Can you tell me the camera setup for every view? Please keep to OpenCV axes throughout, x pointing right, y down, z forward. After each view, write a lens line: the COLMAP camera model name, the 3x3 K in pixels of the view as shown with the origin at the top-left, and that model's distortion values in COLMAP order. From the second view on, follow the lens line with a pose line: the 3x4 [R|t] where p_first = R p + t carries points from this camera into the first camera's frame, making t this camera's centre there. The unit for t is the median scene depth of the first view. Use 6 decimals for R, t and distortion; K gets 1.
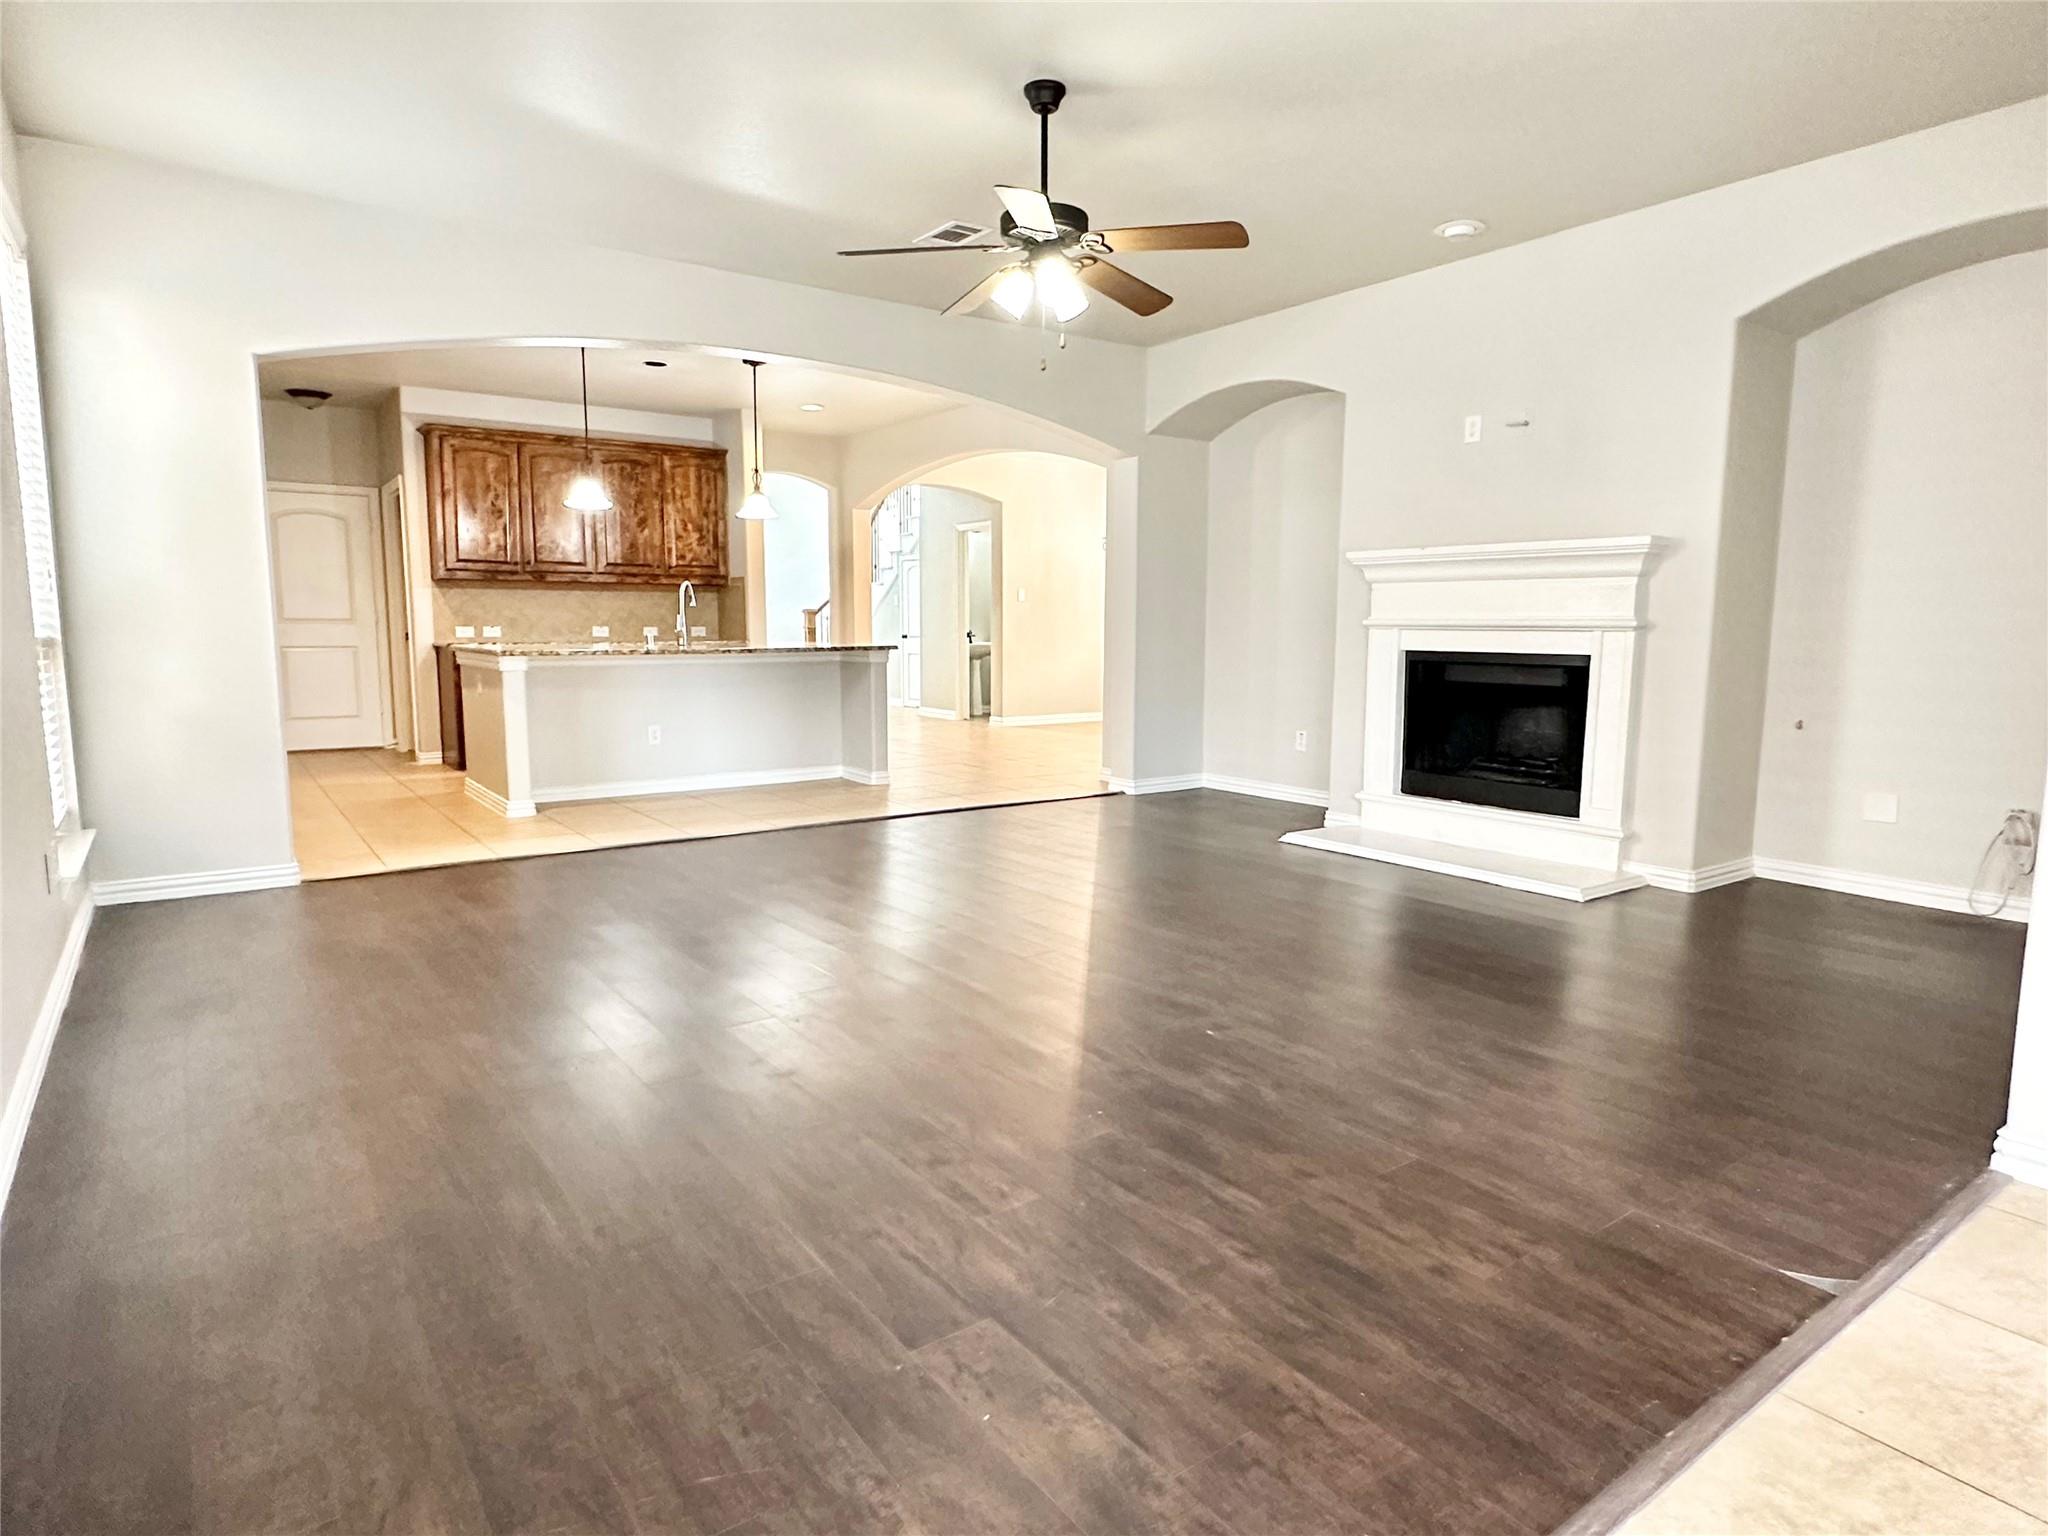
lens RADIAL K [[1150.7, 0, 1023.4], [0, 1150.7, 763.6], [0, 0, 1]] dist [-0.000798, -0.000086]
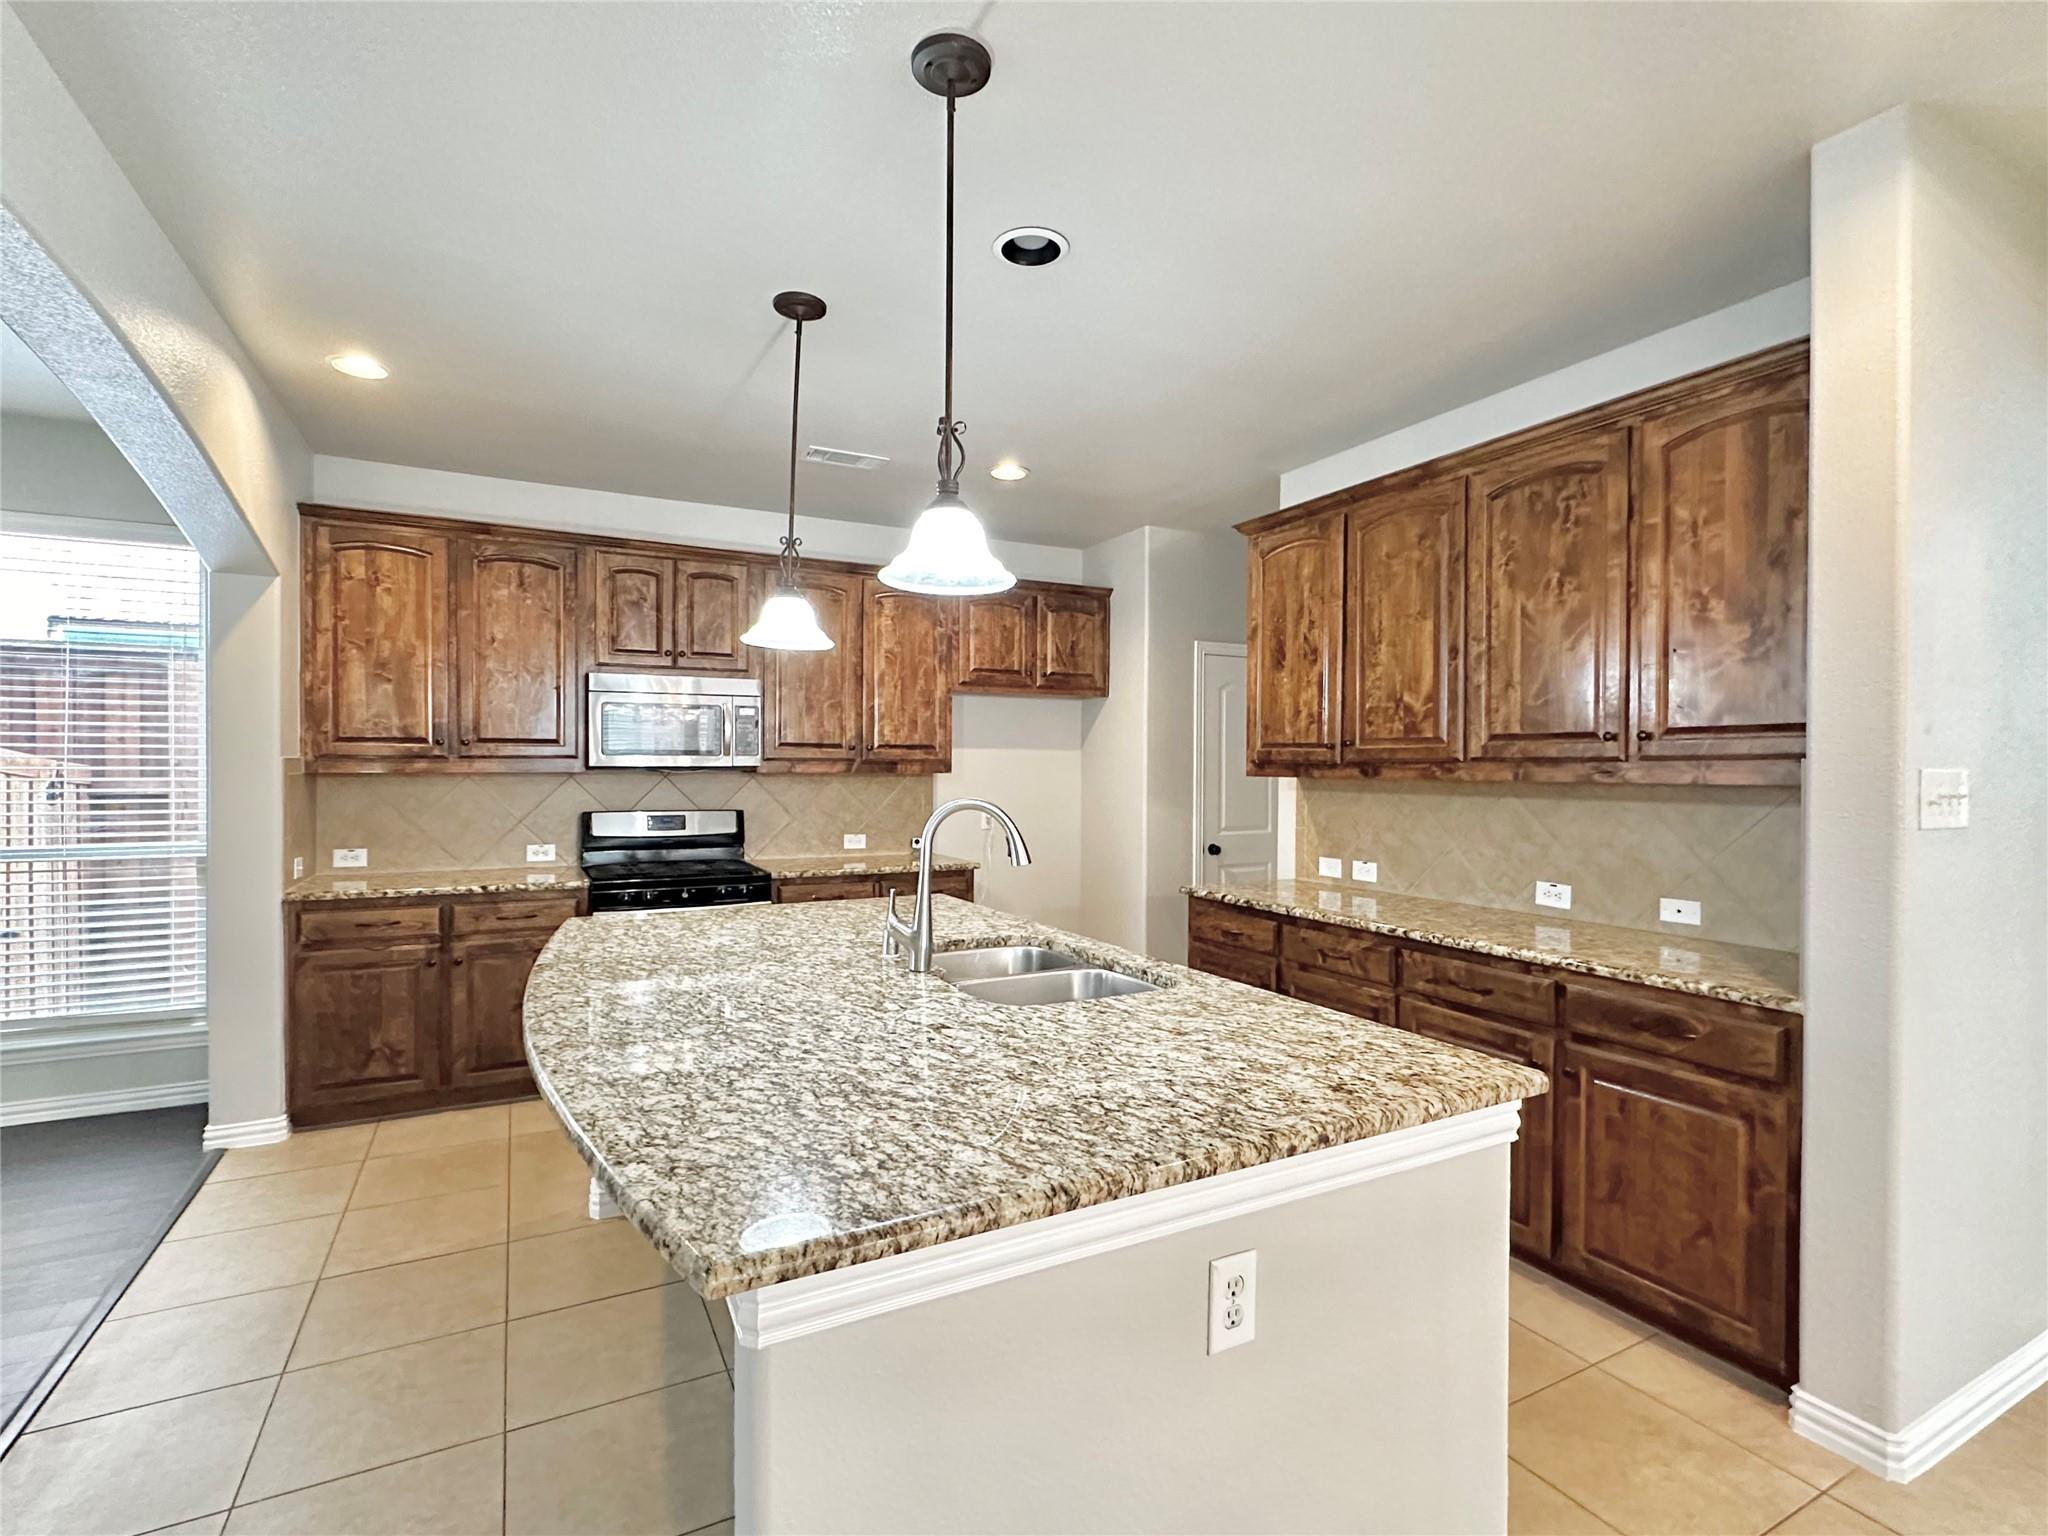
lens RADIAL K [[961.0, 0, 1022.0], [0, 961.0, 769.4], [0, 0, 1]] dist [0.000540, 0.000034]
pose [[-0.141663, -0.003962, -0.989907, 0.005613], [-0.132029, 0.991133, 0.014928, -0.143822], [0.981071, 0.132811, -0.140930, 0.877793]]
